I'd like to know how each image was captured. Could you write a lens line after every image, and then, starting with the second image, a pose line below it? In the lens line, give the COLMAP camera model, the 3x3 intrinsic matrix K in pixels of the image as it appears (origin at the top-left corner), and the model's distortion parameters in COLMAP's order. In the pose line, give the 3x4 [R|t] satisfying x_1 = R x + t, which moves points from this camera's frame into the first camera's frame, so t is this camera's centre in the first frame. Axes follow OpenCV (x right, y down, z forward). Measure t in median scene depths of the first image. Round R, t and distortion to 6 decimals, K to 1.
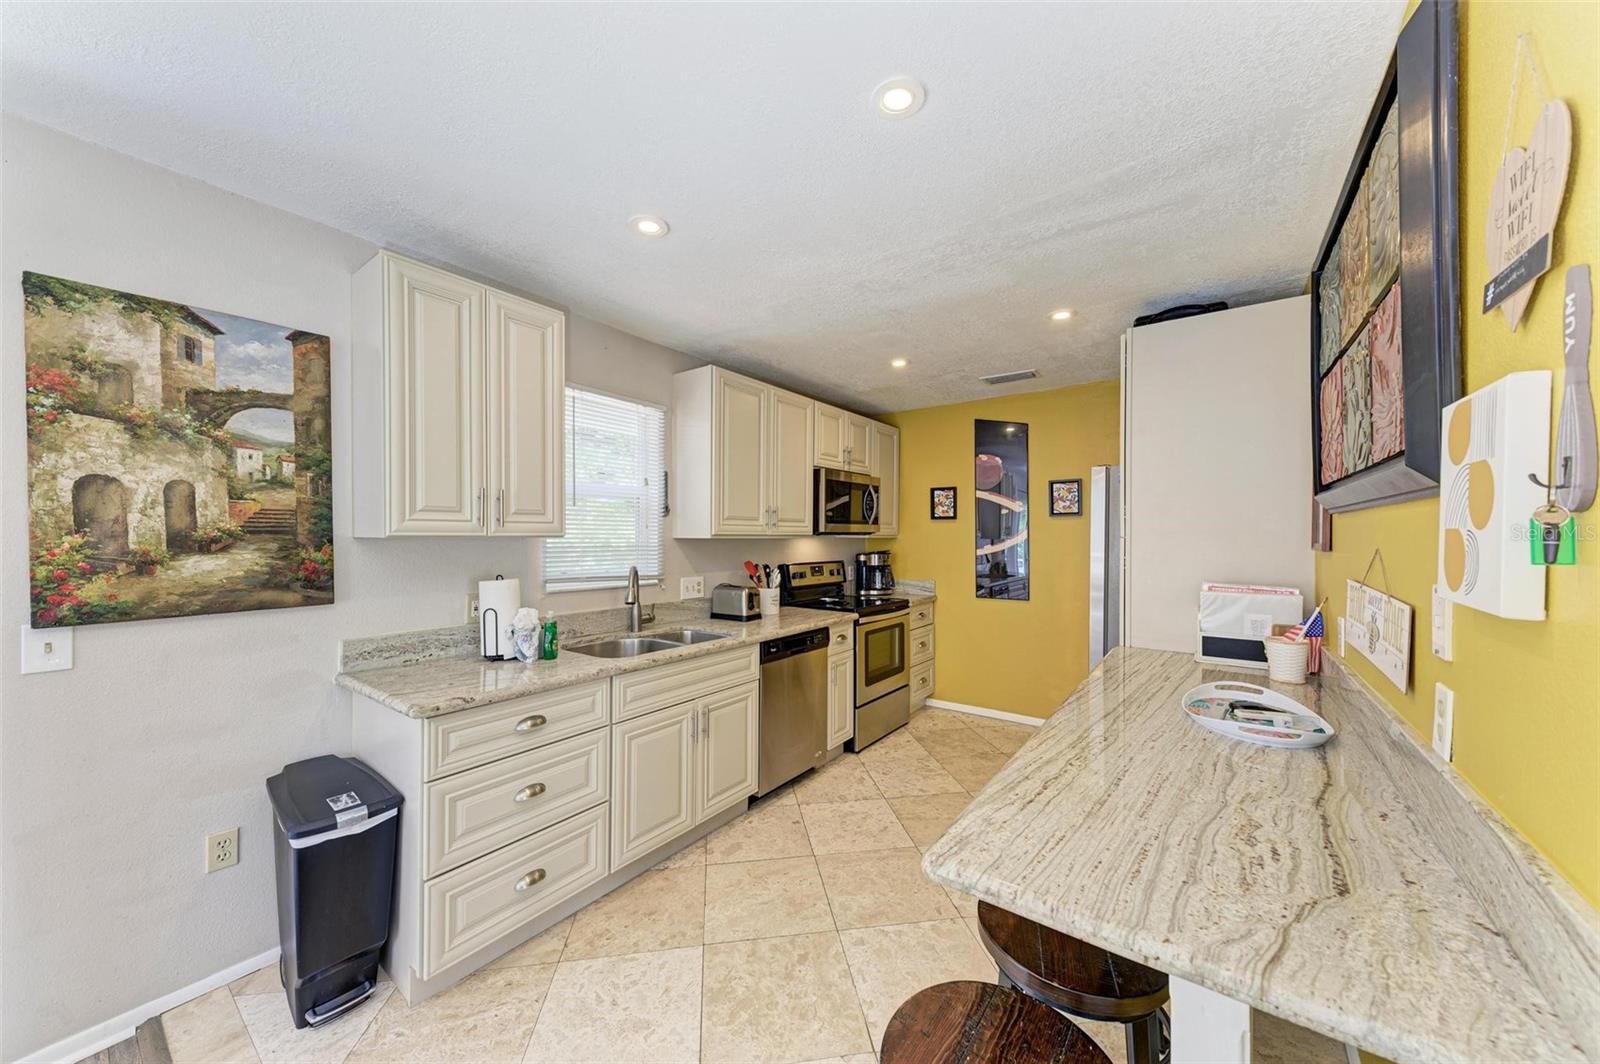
lens RADIAL K [[553.1, 0, 805.3], [0, 553.1, 540.4], [0, 0, 1]] dist [0.011428, -0.004328]
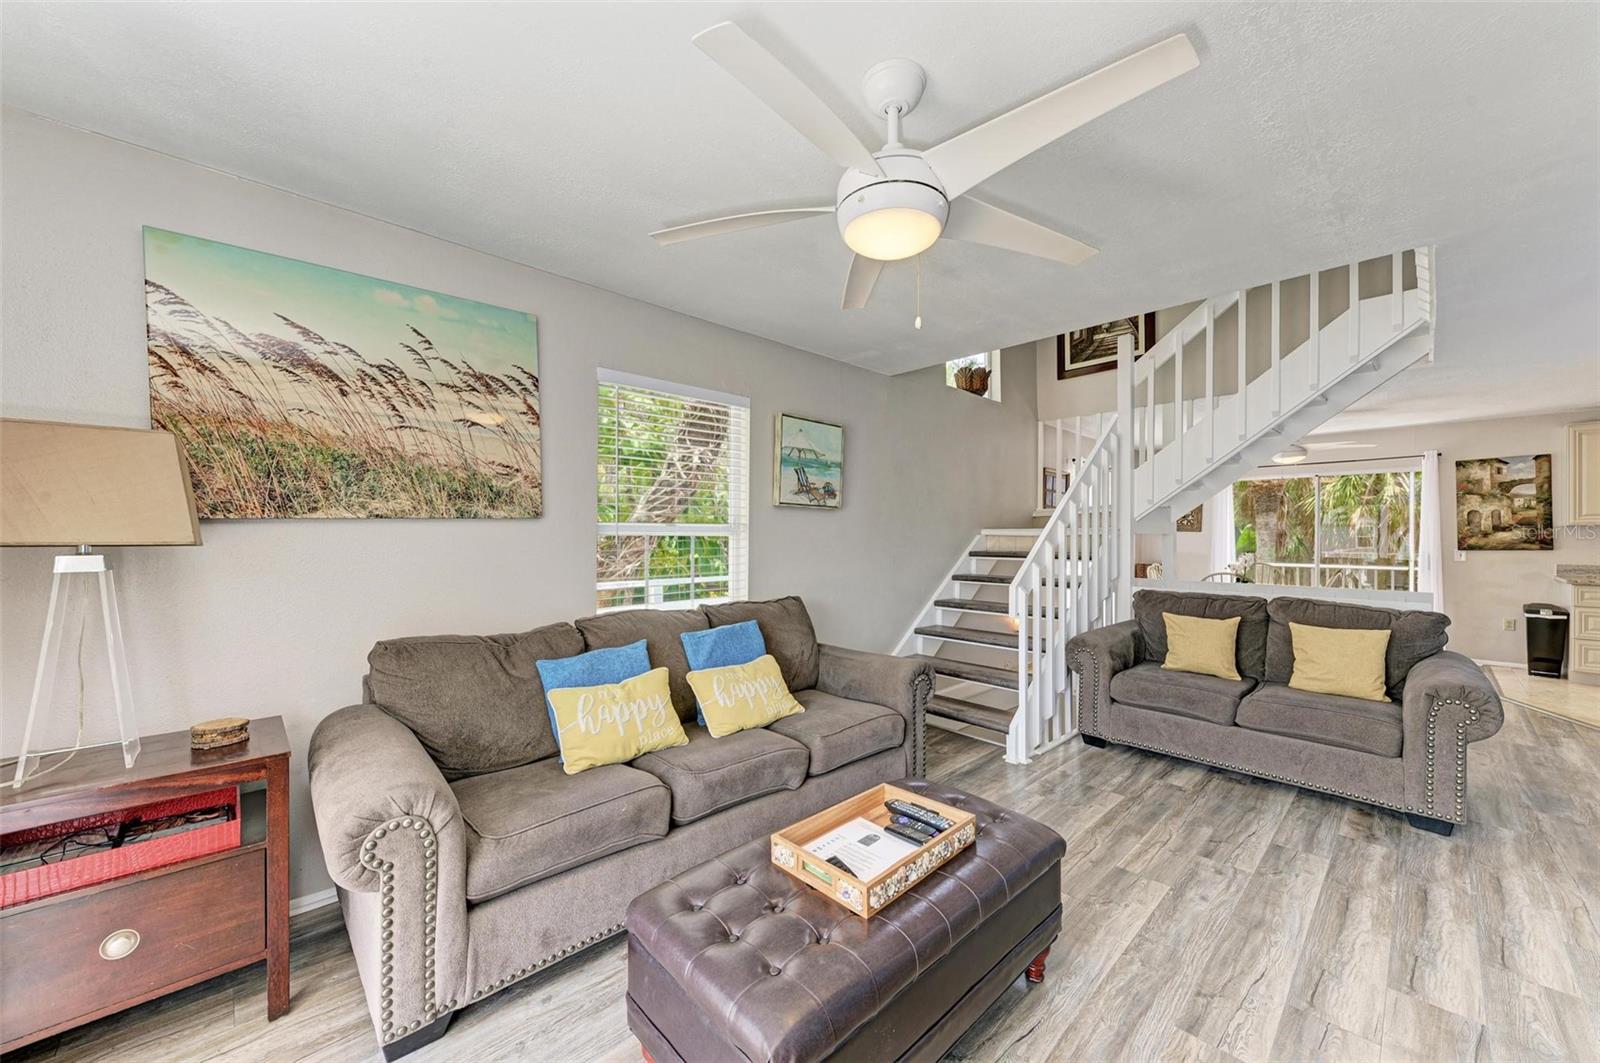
lens RADIAL K [[591.9, 0, 794.7], [0, 591.9, 536.8], [0, 0, 1]] dist [0.002399, -0.002567]
pose [[-0.190911, -0.001122, -0.981607, 2.824212], [-0.003441, 0.999994, -0.000474, 0.062975], [0.981601, 0.003288, -0.190914, -2.193385]]
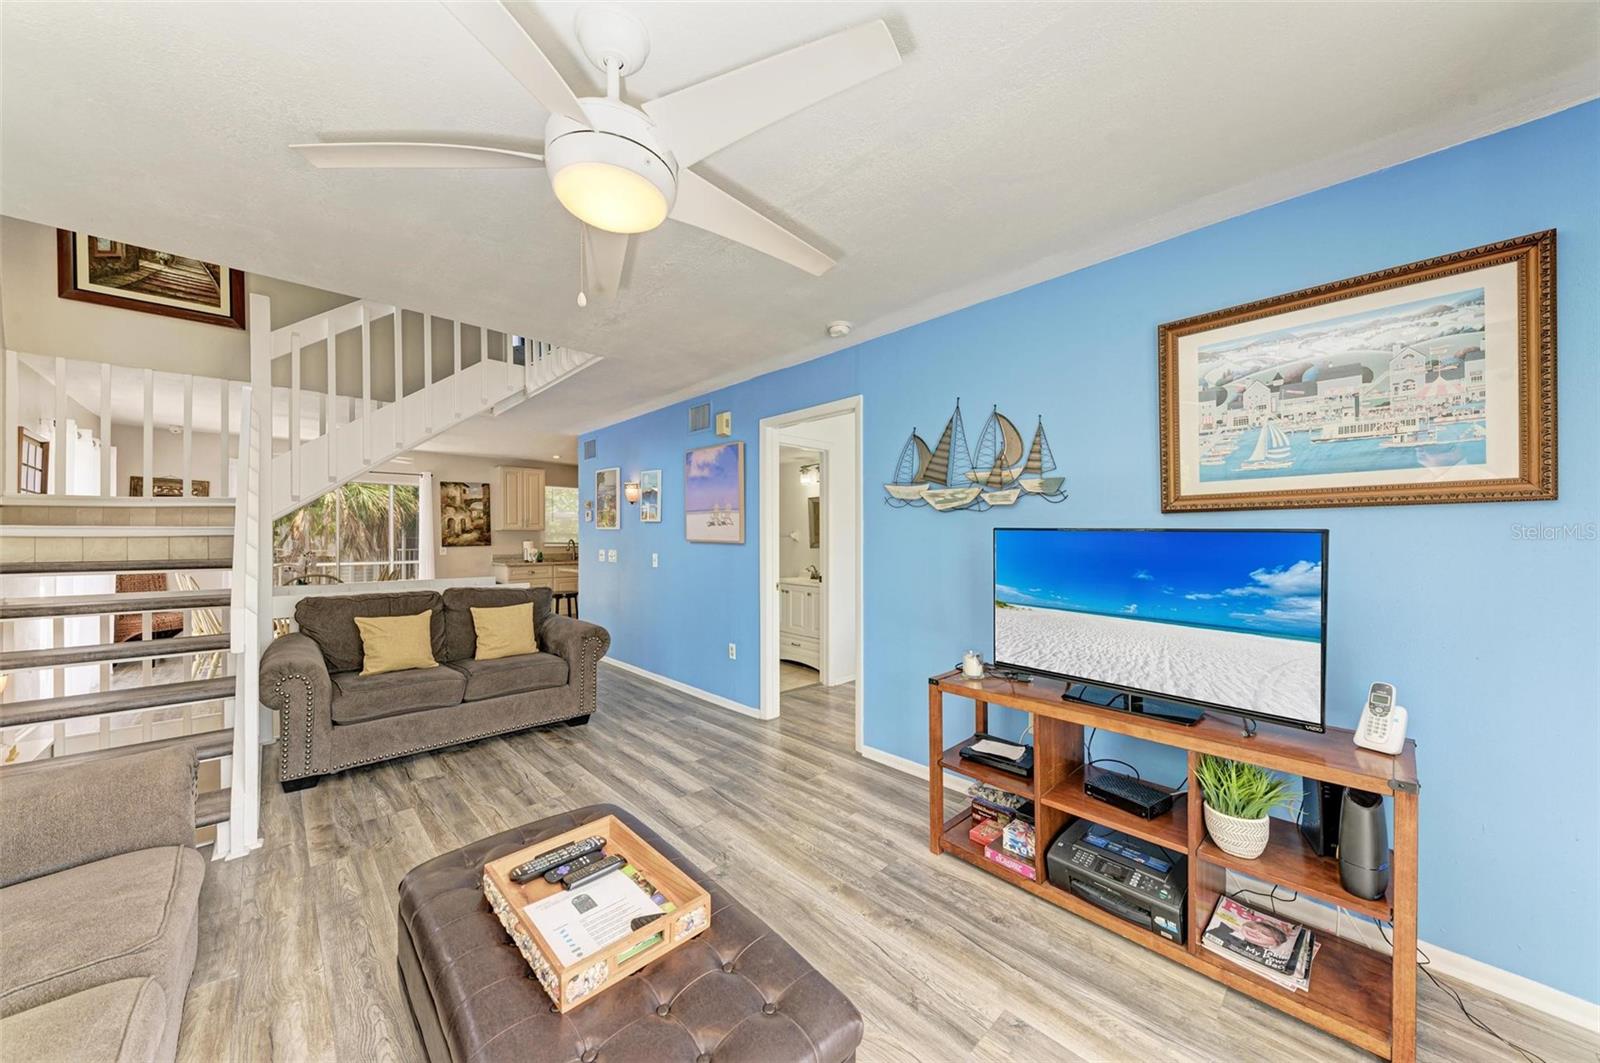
lens RADIAL K [[553.1, 0, 803.0], [0, 553.1, 538.7], [0, 0, 1]] dist [0.011428, -0.004328]
pose [[0.984685, -0.002399, -0.174324, 2.333840], [0.002729, 0.999995, 0.001656, 0.061228], [0.174319, -0.002106, 0.984687, -2.870878]]
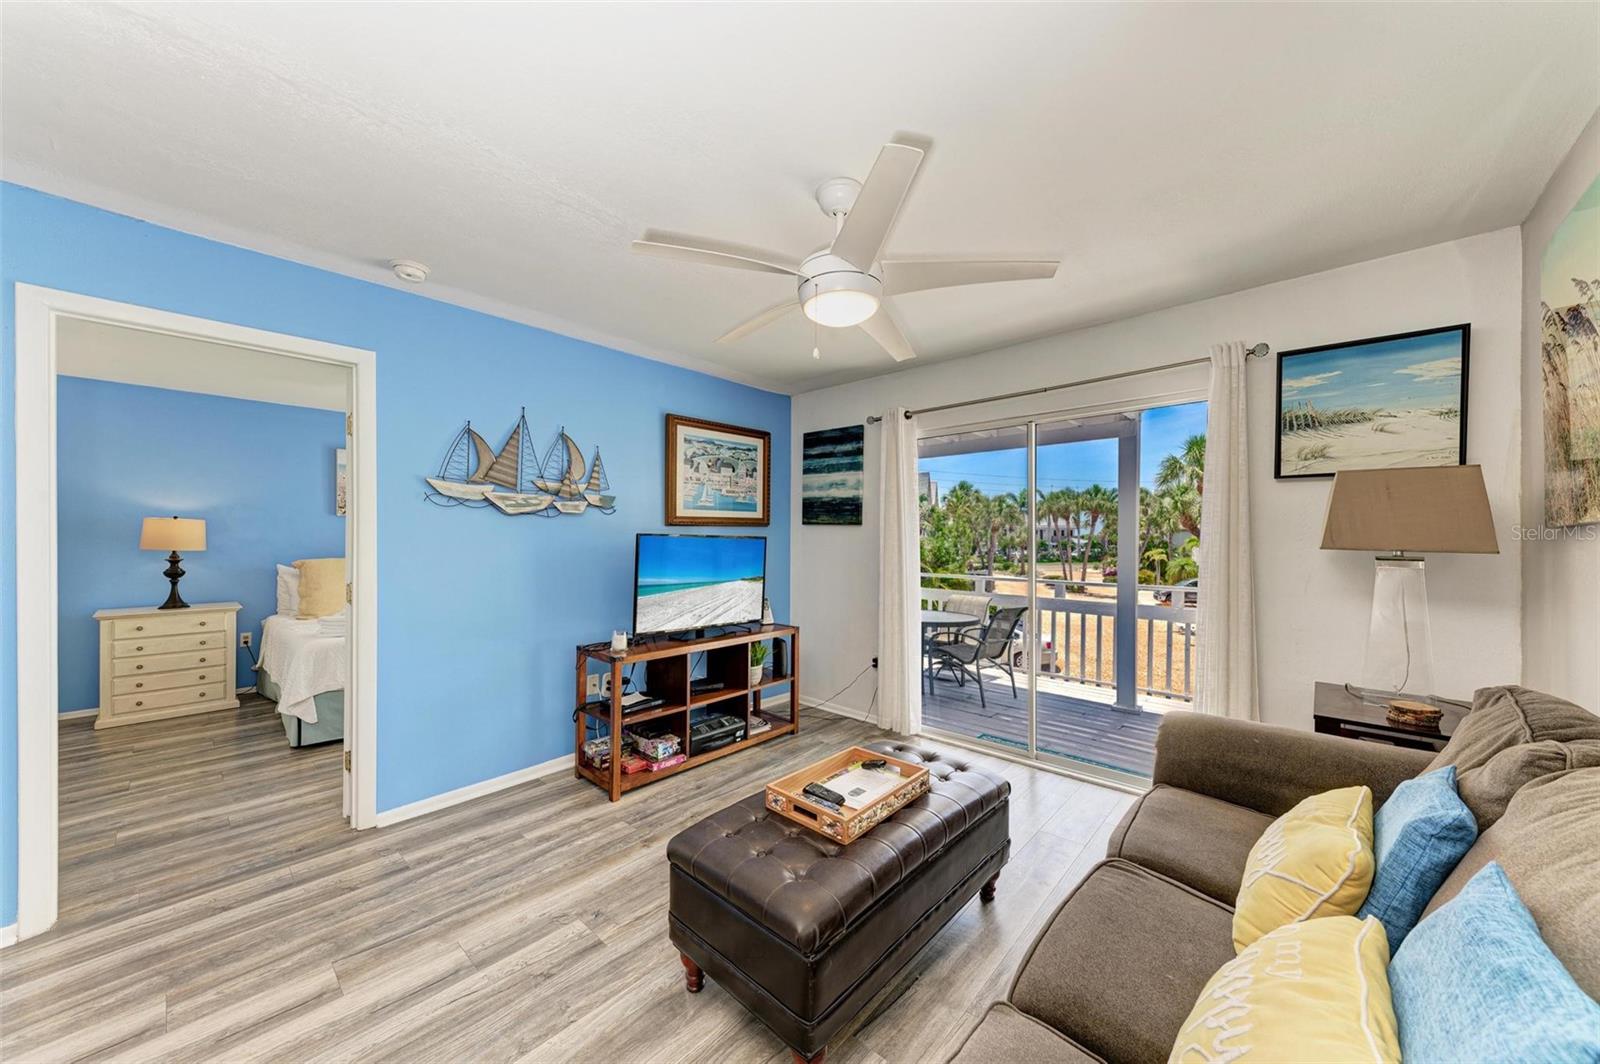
lens RADIAL K [[553.1, 0, 802.2], [0, 553.1, 538.4], [0, 0, 1]] dist [0.011428, -0.004328]
pose [[0.108980, -0.004475, 0.994034, 0.962141], [-0.000093, 0.999990, 0.004512, 0.048138], [-0.994044, -0.000584, 0.108979, -2.260935]]
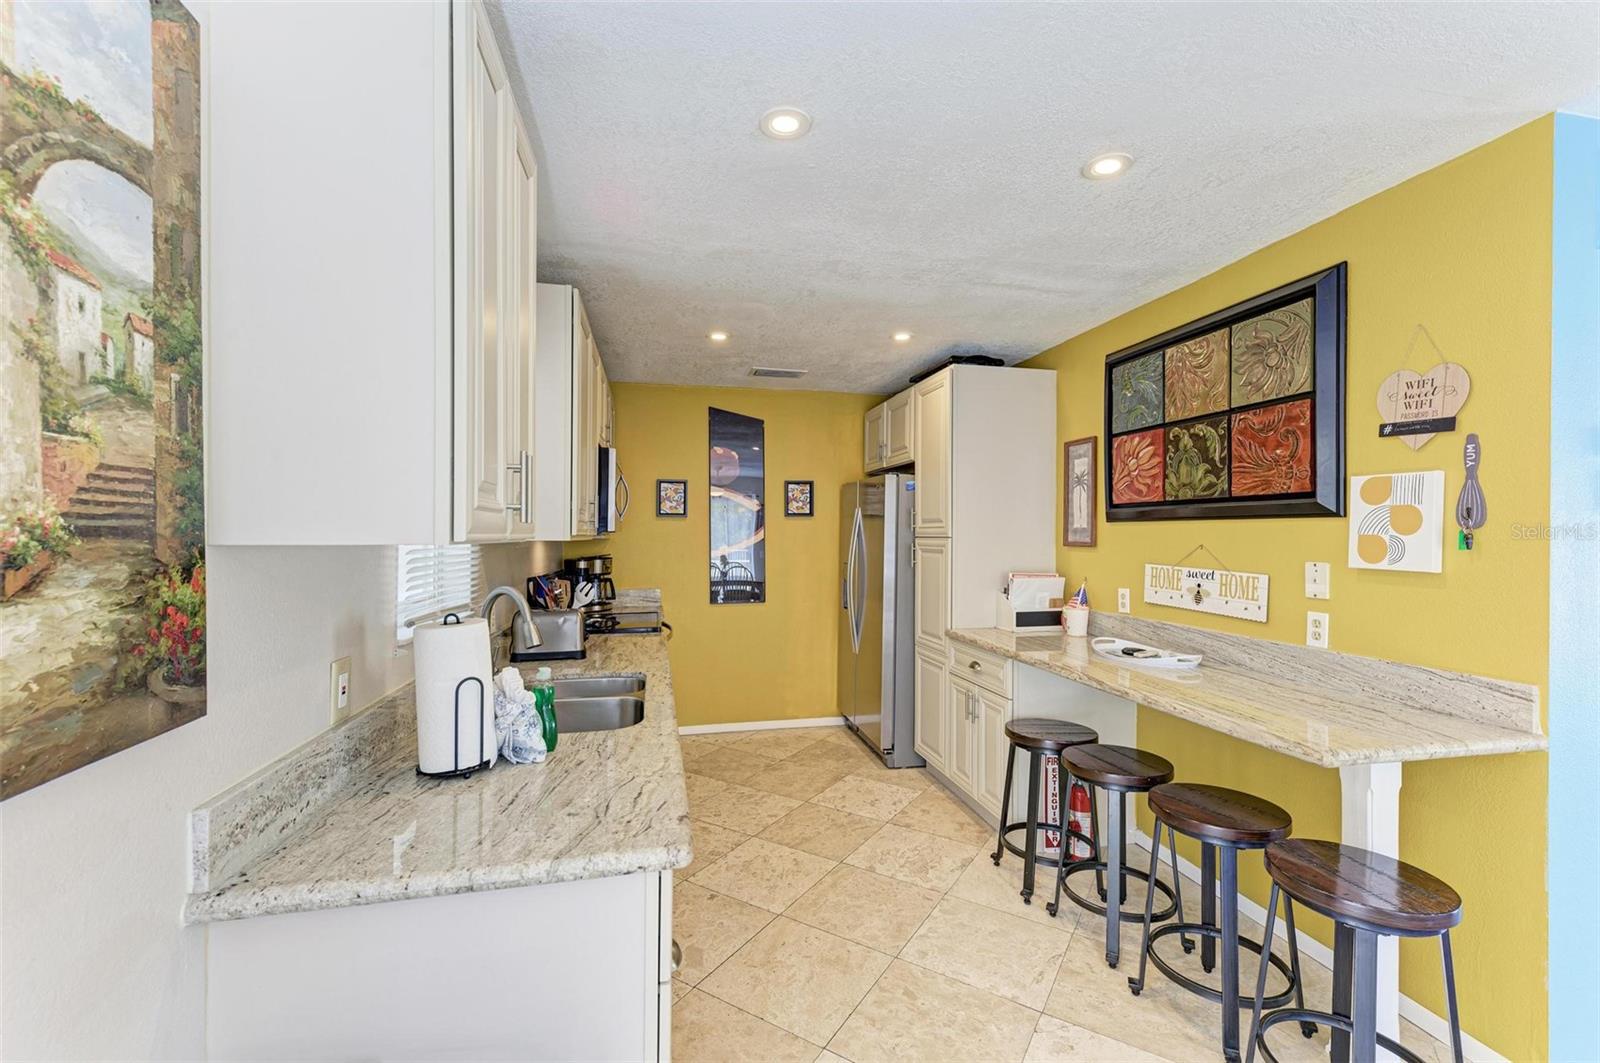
lens RADIAL K [[663.2, 0, 795.1], [0, 663.2, 537.4], [0, 0, 1]] dist [0.004403, -0.000897]
pose [[0.669692, -0.003236, 0.742632, -0.948115], [0.006128, 0.999981, -0.001169, -0.008338], [-0.742613, 0.005334, 0.669699, 0.395741]]
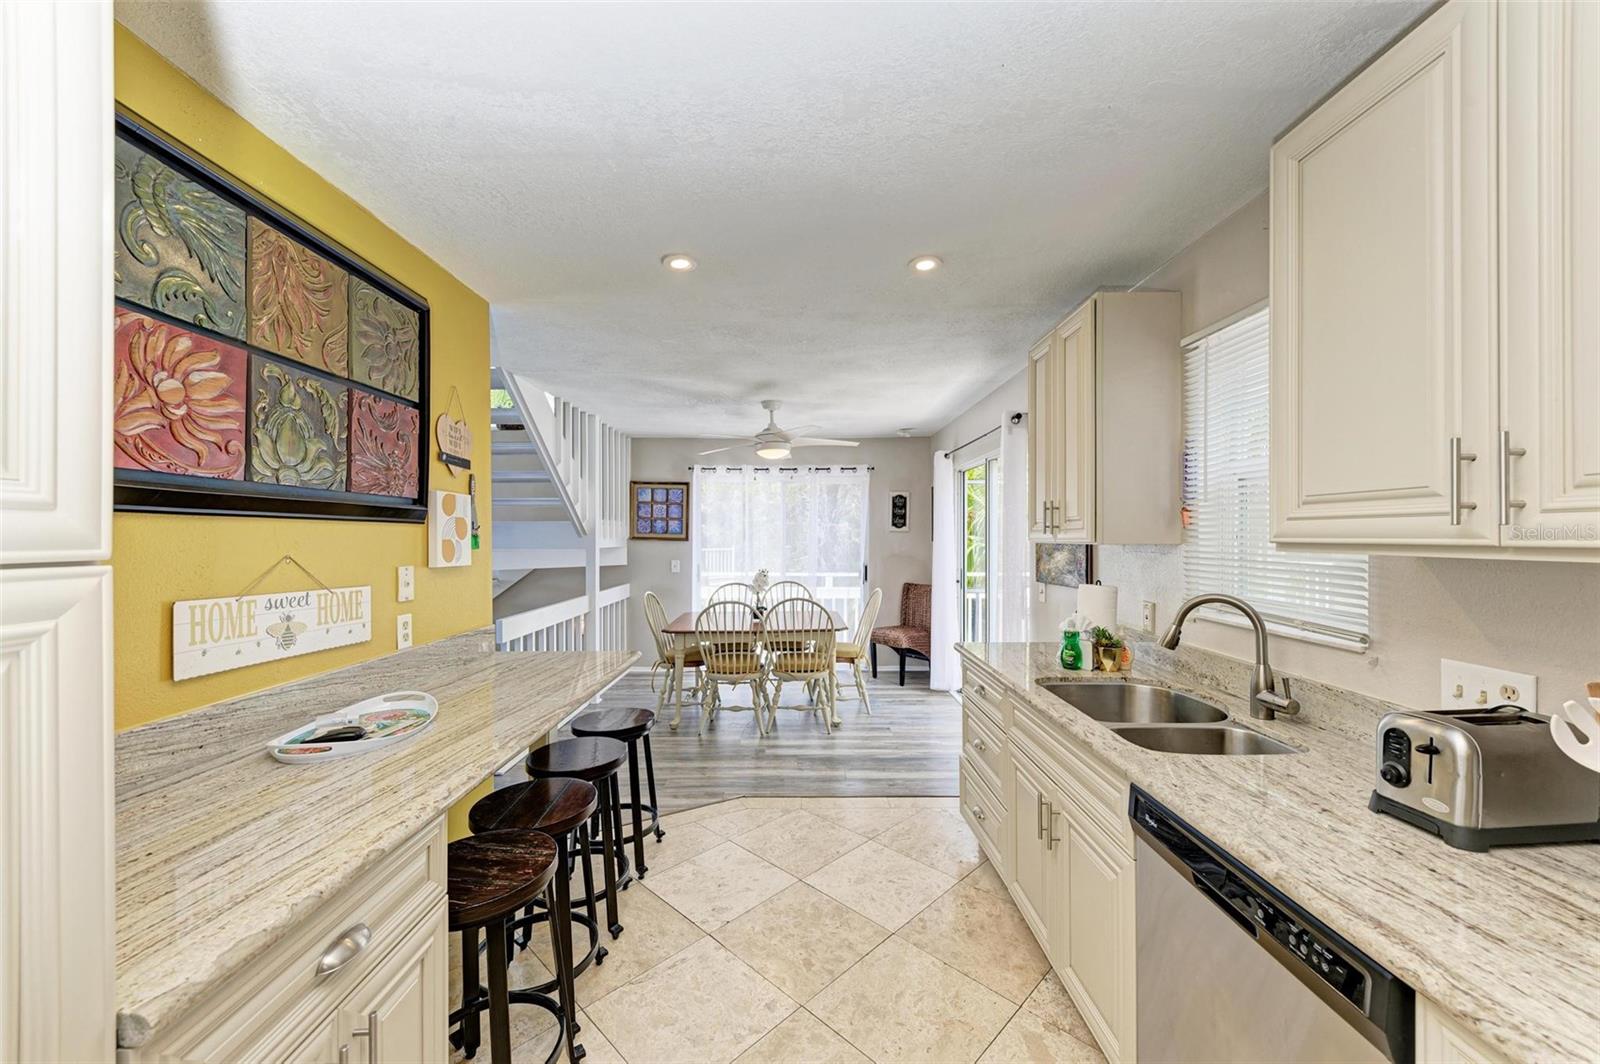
lens RADIAL K [[591.9, 0, 813.6], [0, 591.9, 530.6], [0, 0, 1]] dist [0.002399, -0.002567]
pose [[-0.797434, -0.005629, -0.603380, 0.639475], [-0.005111, 0.999984, -0.002574, -0.026582], [0.603385, 0.001032, -0.797450, 1.848411]]
